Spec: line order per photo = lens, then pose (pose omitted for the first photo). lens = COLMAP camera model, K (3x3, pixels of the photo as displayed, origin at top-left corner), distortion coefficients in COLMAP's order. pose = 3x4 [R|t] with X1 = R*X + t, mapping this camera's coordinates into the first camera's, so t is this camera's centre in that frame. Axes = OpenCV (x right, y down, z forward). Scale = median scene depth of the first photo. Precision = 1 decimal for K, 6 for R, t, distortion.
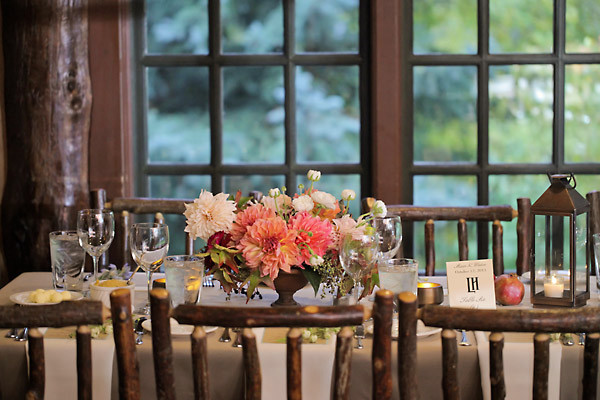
lens RADIAL K [[1724.1, 0, 300.0], [0, 1724.1, 200.0], [0, 0, 1]] dist [-0.127300, -1.215775]
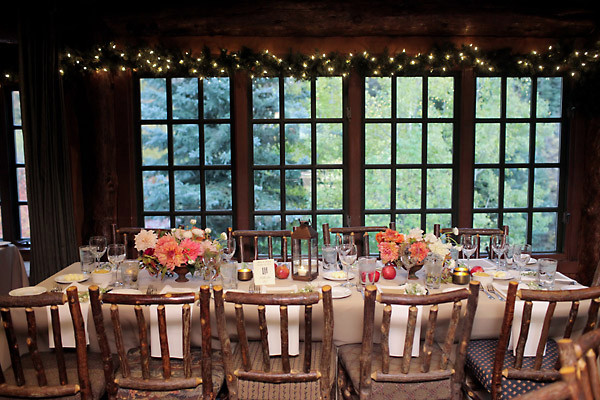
lens RADIAL K [[607.2, 0, 300.0], [0, 607.2, 200.0], [0, 0, 1]] dist [-0.042217, -0.006460]
pose [[0.995350, -0.008427, 0.095957, 0.072428], [0.010639, 0.999689, -0.022562, -0.023698], [-0.095737, 0.023478, 0.995130, 0.220893]]
